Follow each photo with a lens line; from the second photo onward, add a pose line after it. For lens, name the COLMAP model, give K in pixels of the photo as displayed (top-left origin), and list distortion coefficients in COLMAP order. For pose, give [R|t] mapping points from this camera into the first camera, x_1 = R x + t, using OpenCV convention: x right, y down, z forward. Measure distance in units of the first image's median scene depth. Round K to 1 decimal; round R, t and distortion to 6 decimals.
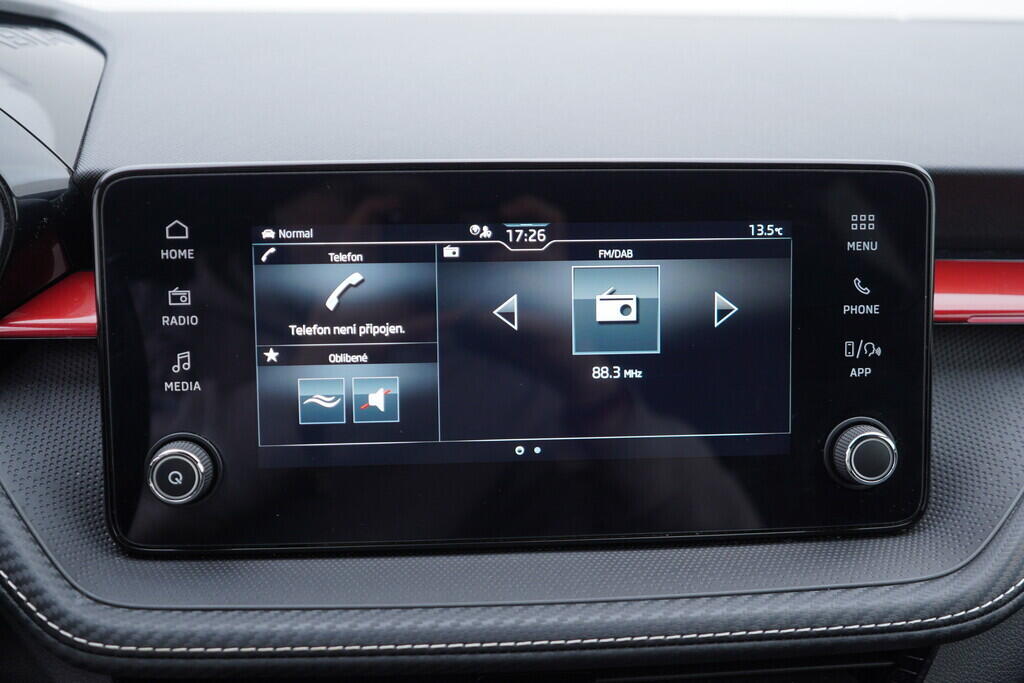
lens RADIAL K [[1076.1, 0, 512.2], [0, 1076.1, 341.6], [0, 0, 1]] dist [0.015406, 0.000000]
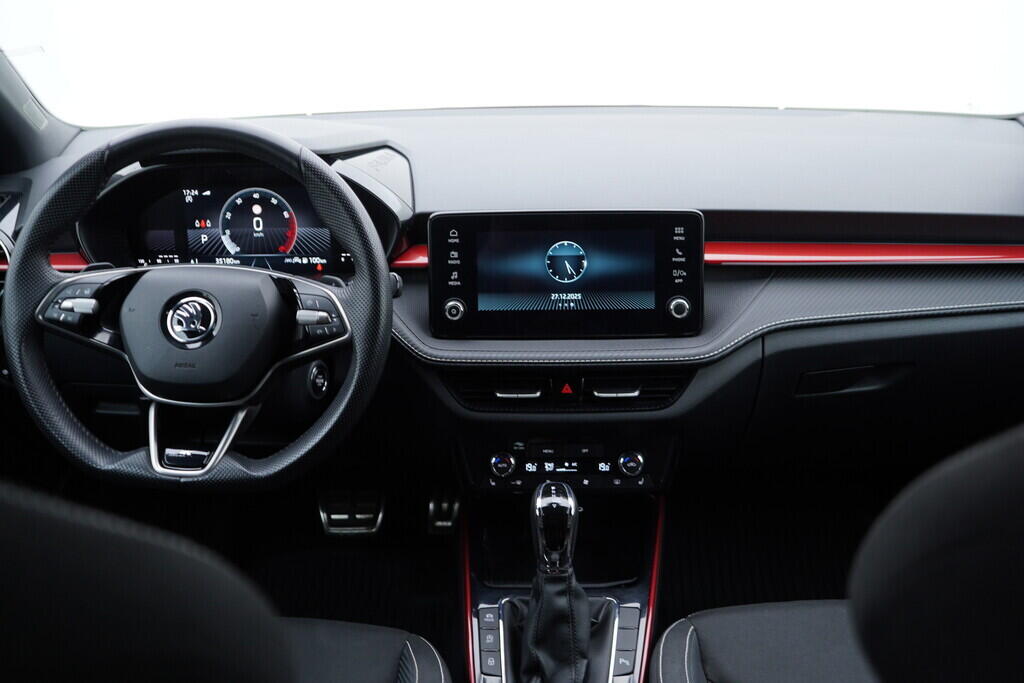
lens RADIAL K [[1076.1, 0, 512.9], [0, 1076.1, 338.1], [0, 0, 1]] dist [0.015406, 0.000000]
pose [[0.996390, 0.011666, -0.084084, 0.126151], [-0.008588, 0.999283, 0.036879, 0.084869], [0.084454, -0.036024, 0.995776, -2.100821]]
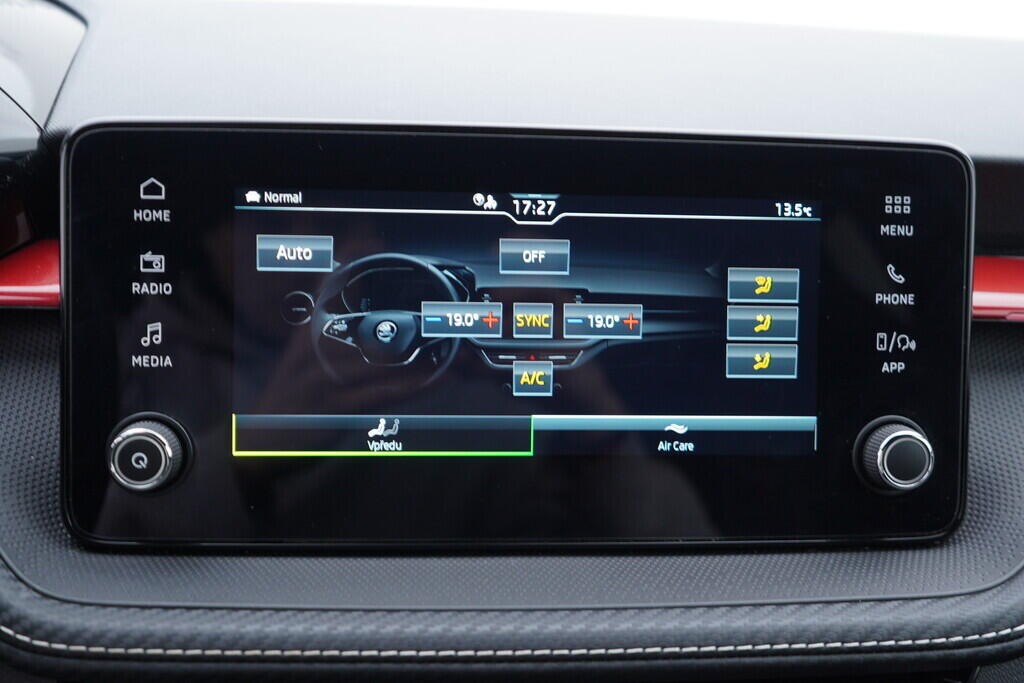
lens RADIAL K [[1076.1, 0, 513.2], [0, 1076.1, 338.6], [0, 0, 1]] dist [0.015406, 0.000000]
pose [[0.999572, 0.025383, 0.014517, -0.015822], [-0.024691, 0.998634, -0.046051, 0.057256], [-0.015666, 0.045673, 0.998834, 0.089318]]
